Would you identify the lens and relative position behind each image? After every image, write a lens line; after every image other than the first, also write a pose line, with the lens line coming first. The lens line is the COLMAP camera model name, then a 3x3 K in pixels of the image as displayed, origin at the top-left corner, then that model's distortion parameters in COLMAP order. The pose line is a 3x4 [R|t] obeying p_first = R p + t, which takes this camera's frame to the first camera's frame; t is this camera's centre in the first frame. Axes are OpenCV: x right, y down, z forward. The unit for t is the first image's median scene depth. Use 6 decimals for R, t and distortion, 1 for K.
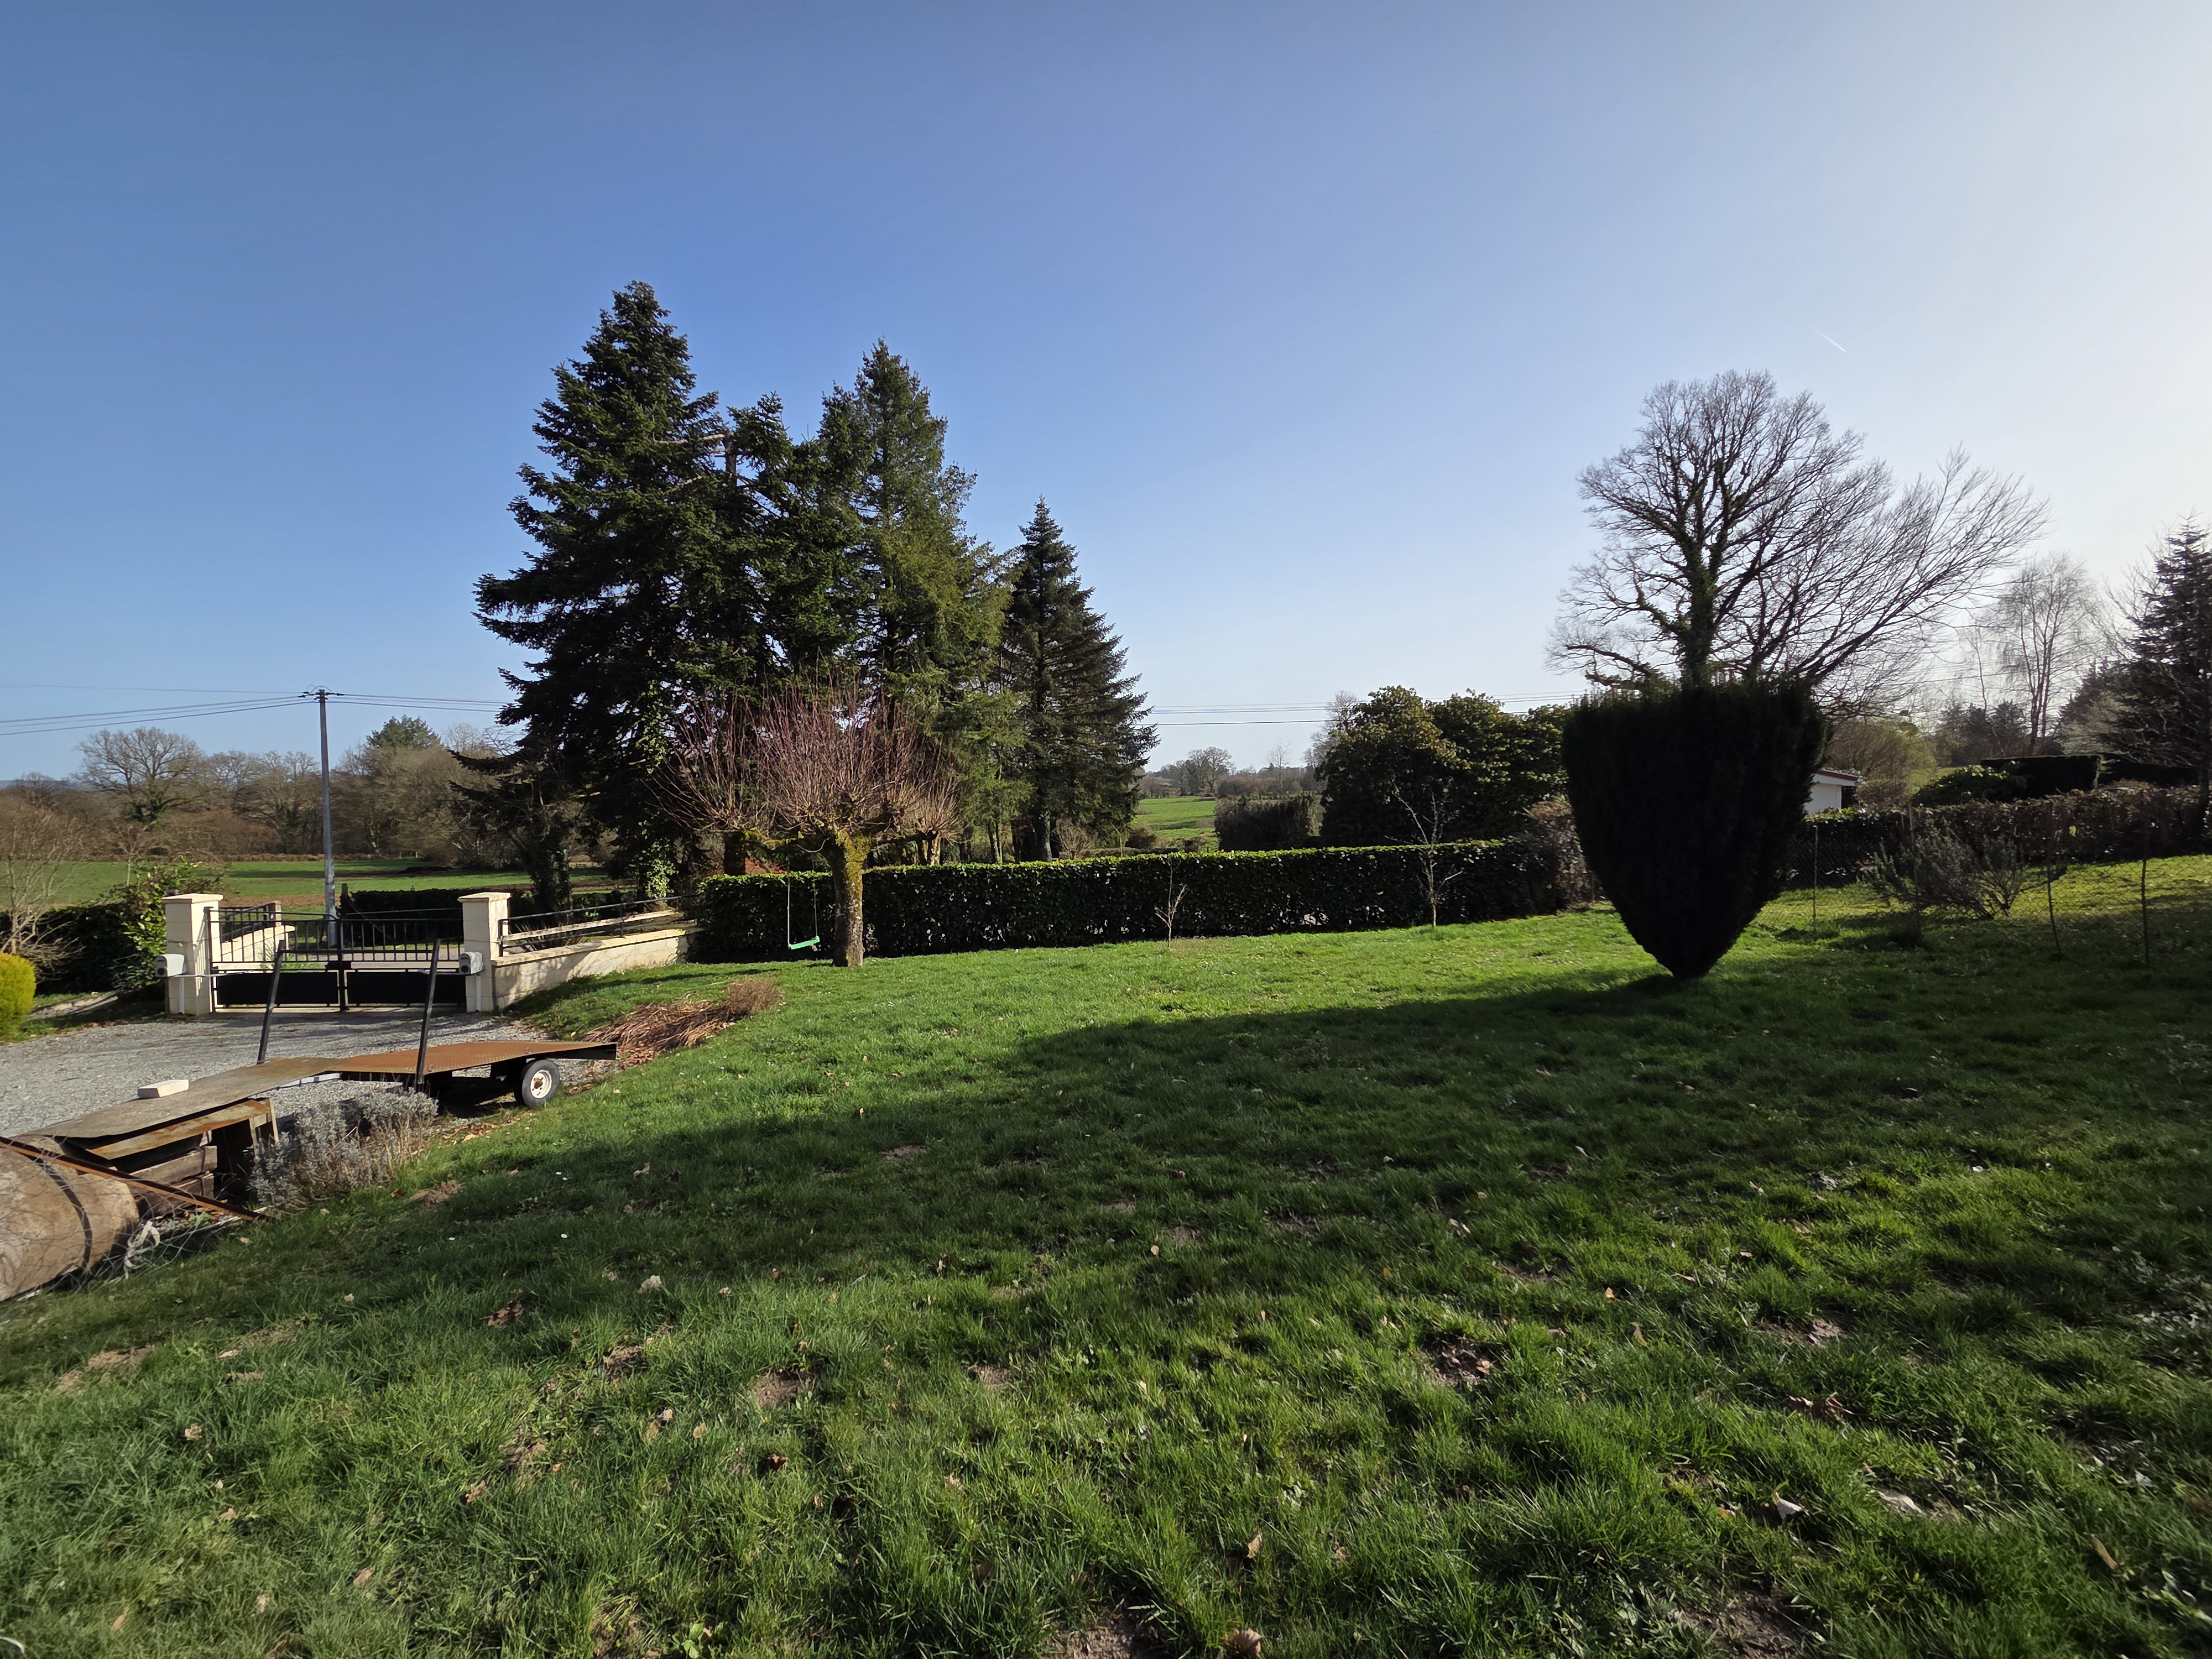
lens RADIAL K [[888.7, 0, 1096.4], [0, 888.7, 826.1], [0, 0, 1]] dist [0.001028, 0.000217]
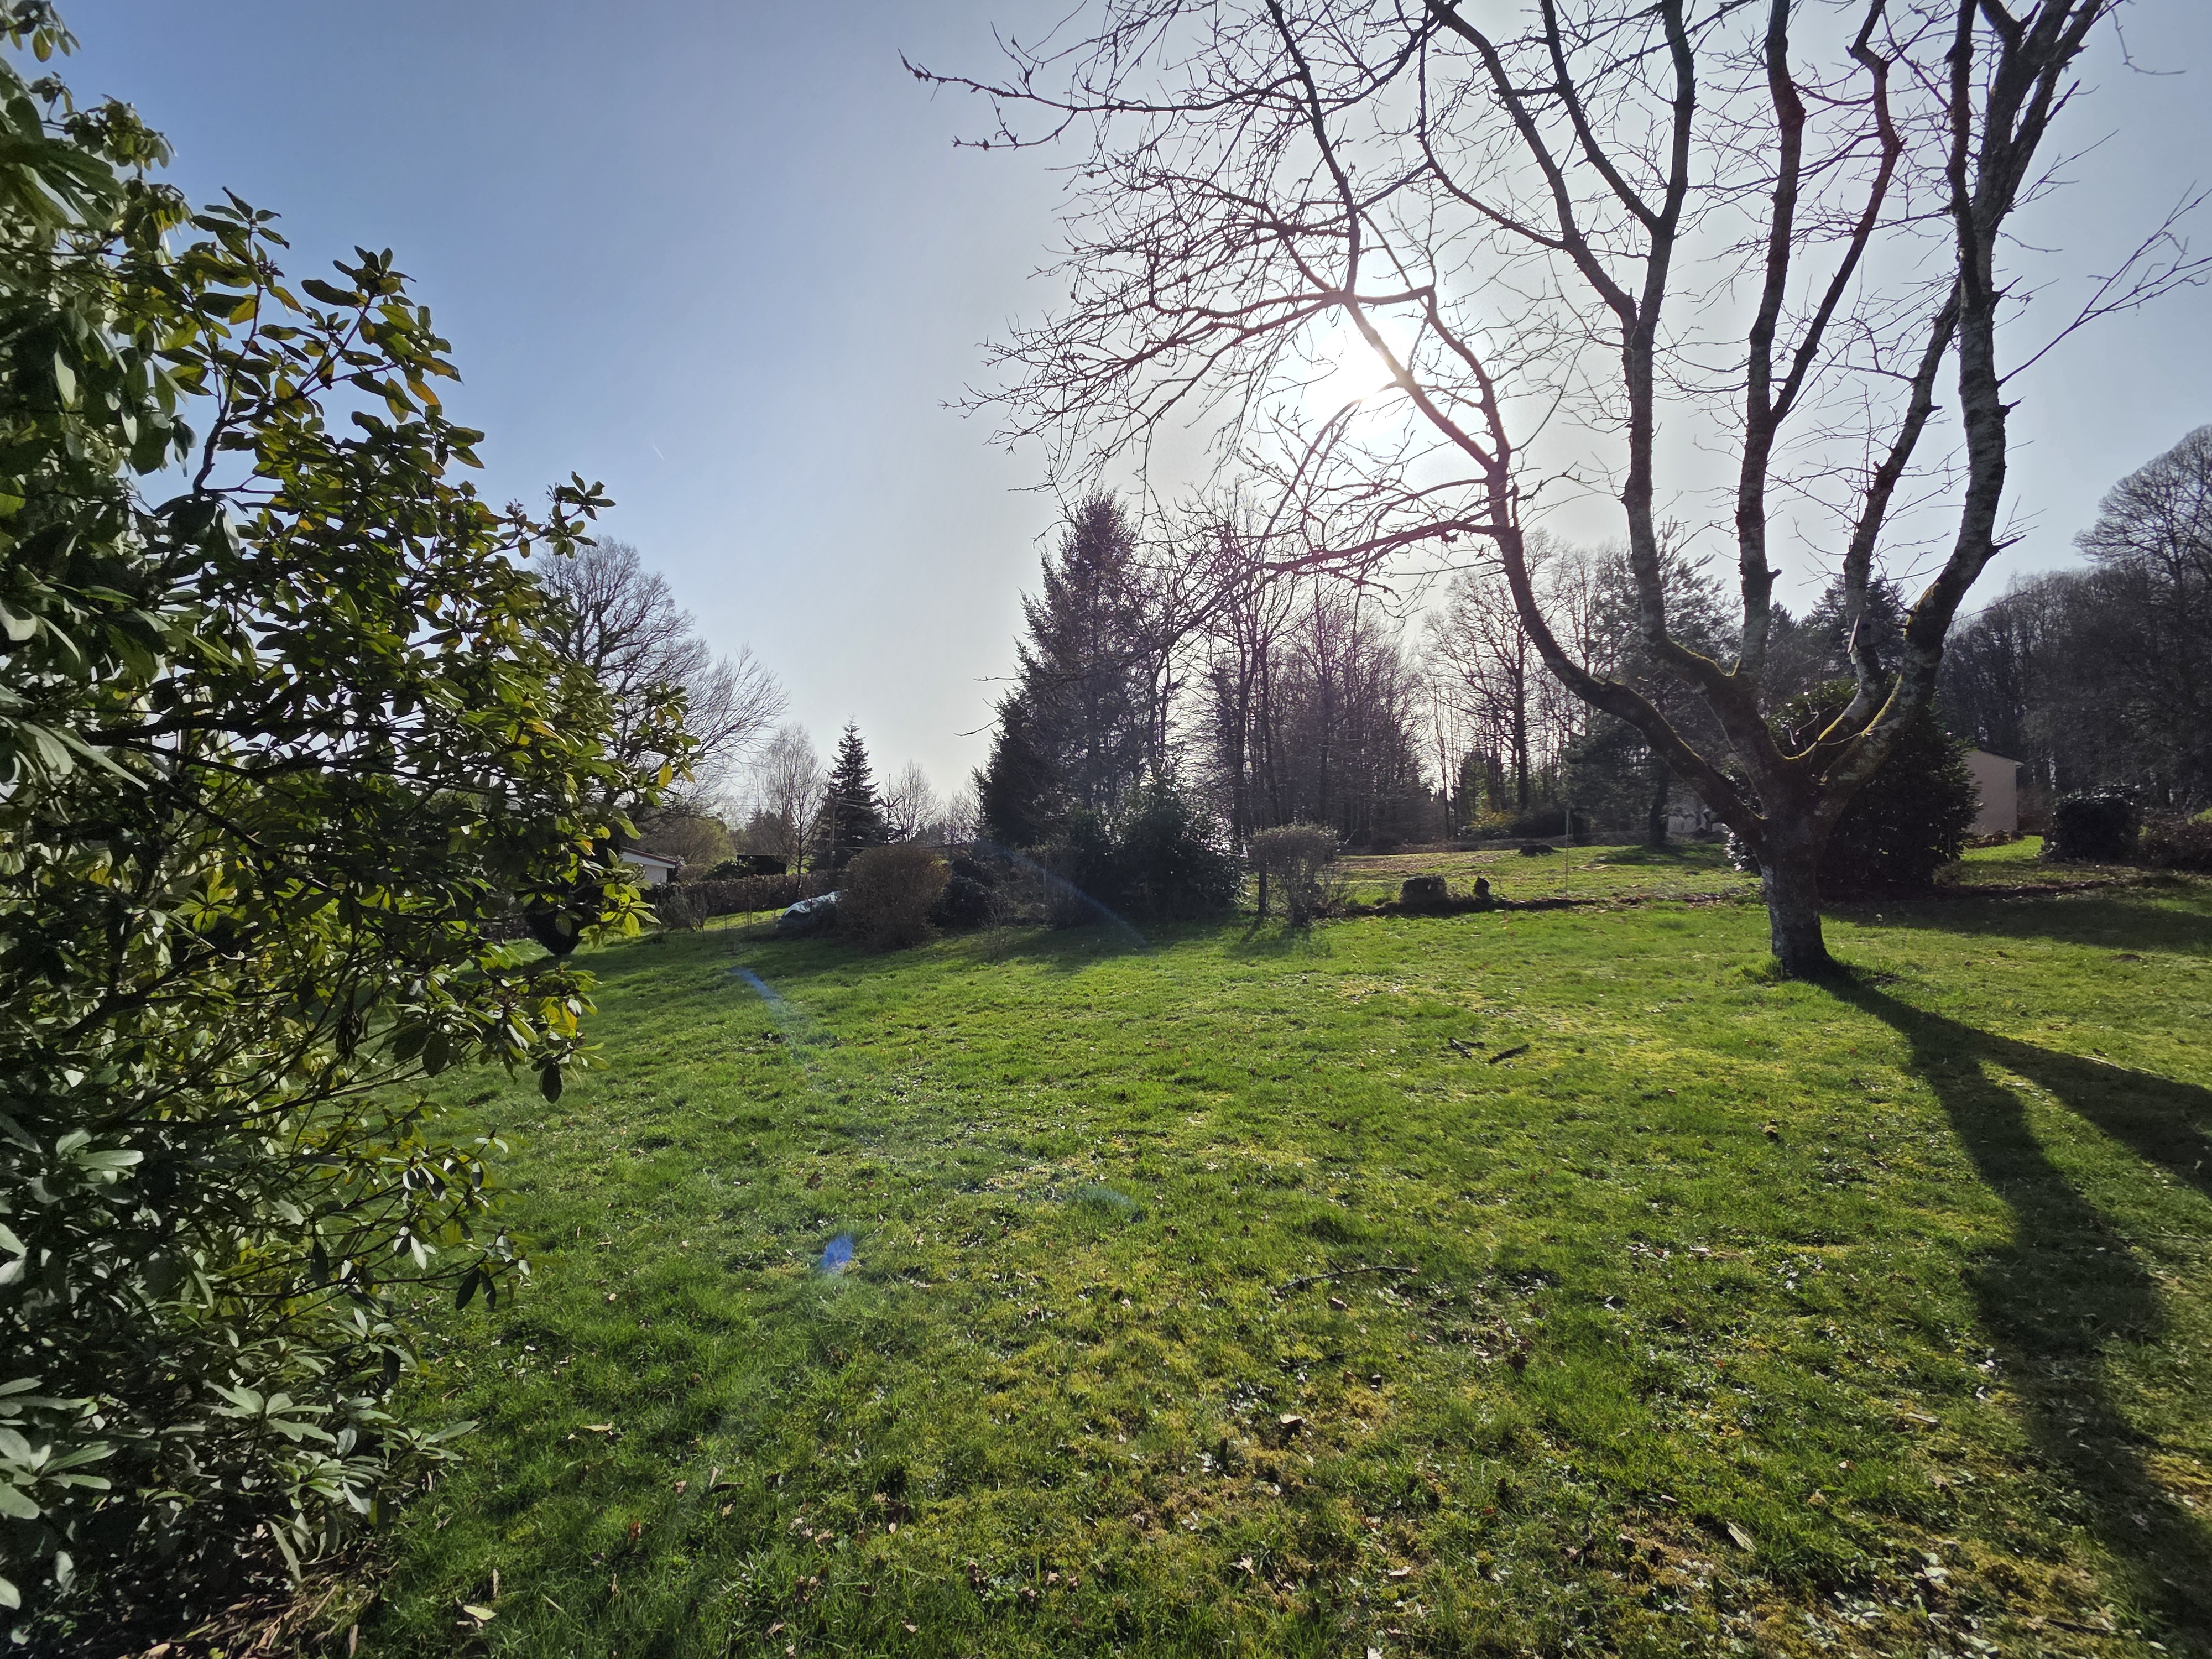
lens RADIAL K [[888.7, 0, 1096.3], [0, 888.7, 825.9], [0, 0, 1]] dist [0.001028, 0.000217]
pose [[0.430716, 0.073138, 0.899519, -0.092189], [0.000555, 0.996689, -0.081304, 0.001676], [-0.902488, 0.035518, 0.429249, -0.147313]]
